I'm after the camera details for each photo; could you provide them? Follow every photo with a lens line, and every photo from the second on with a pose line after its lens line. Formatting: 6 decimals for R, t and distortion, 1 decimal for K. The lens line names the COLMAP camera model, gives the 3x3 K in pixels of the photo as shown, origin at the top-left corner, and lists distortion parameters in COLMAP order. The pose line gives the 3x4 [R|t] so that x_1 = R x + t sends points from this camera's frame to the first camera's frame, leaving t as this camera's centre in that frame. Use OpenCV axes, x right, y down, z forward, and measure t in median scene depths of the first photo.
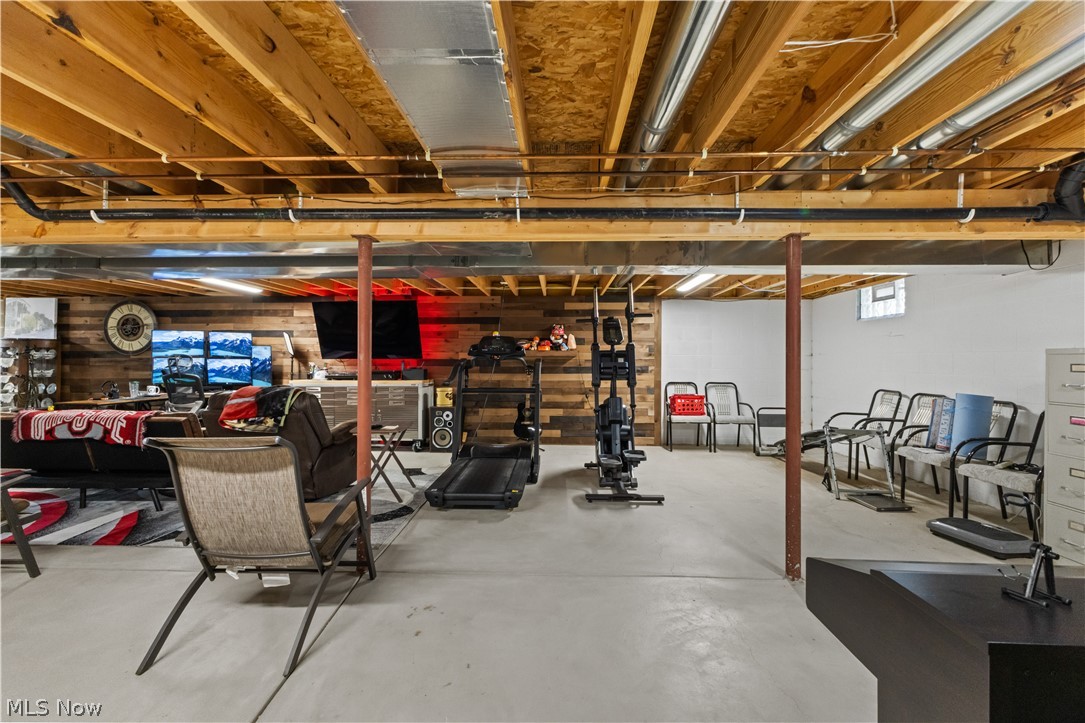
lens RADIAL K [[473.2, 0, 544.6], [0, 473.2, 358.1], [0, 0, 1]] dist [0.015240, -0.003698]
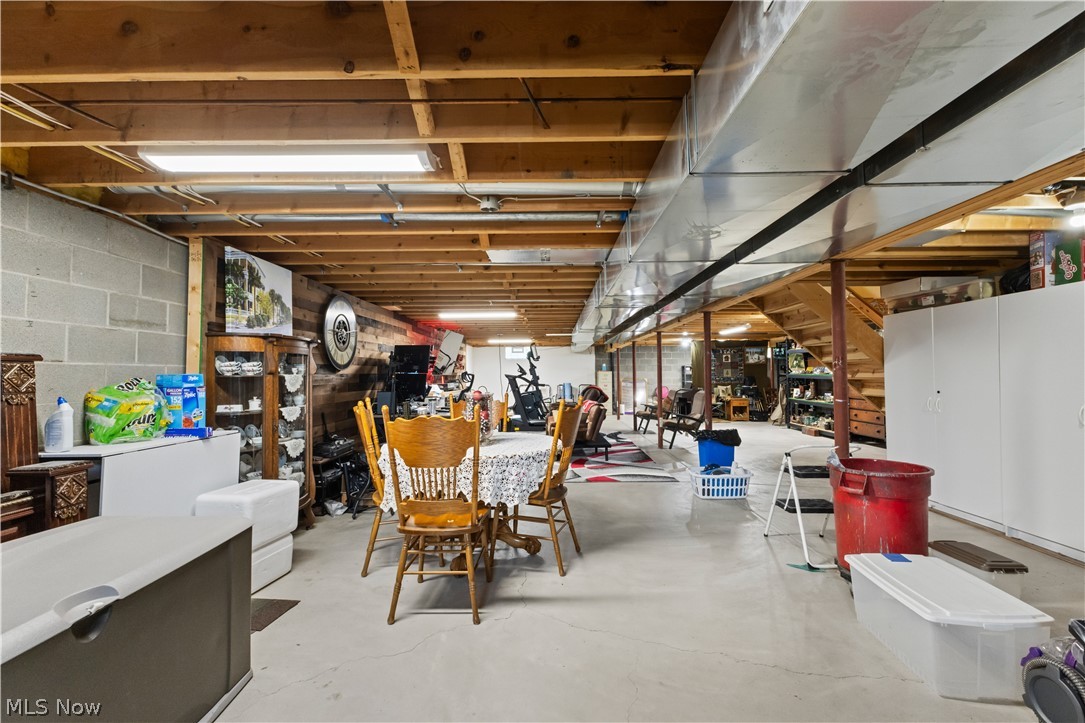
lens RADIAL K [[473.2, 0, 544.6], [0, 473.2, 358.1], [0, 0, 1]] dist [0.015240, -0.003698]
pose [[-0.018557, 0.033994, 0.999250, -1.012100], [0.005931, 0.999408, -0.033889, 0.001080], [-0.999810, 0.005298, -0.018748, 0.443439]]
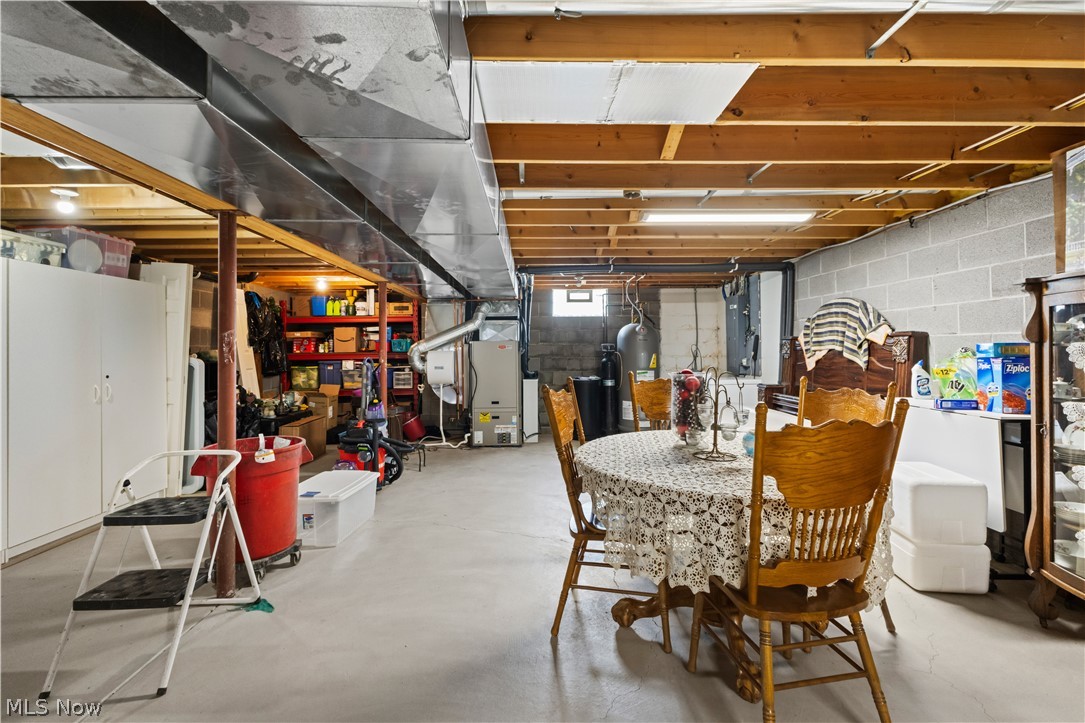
lens RADIAL K [[473.2, 0, 544.6], [0, 473.2, 358.1], [0, 0, 1]] dist [0.015240, -0.003698]
pose [[0.063545, 0.017642, -0.997823, -0.553101], [0.006650, 0.999814, 0.018101, 0.001567], [0.997957, -0.007786, 0.063416, 0.404306]]
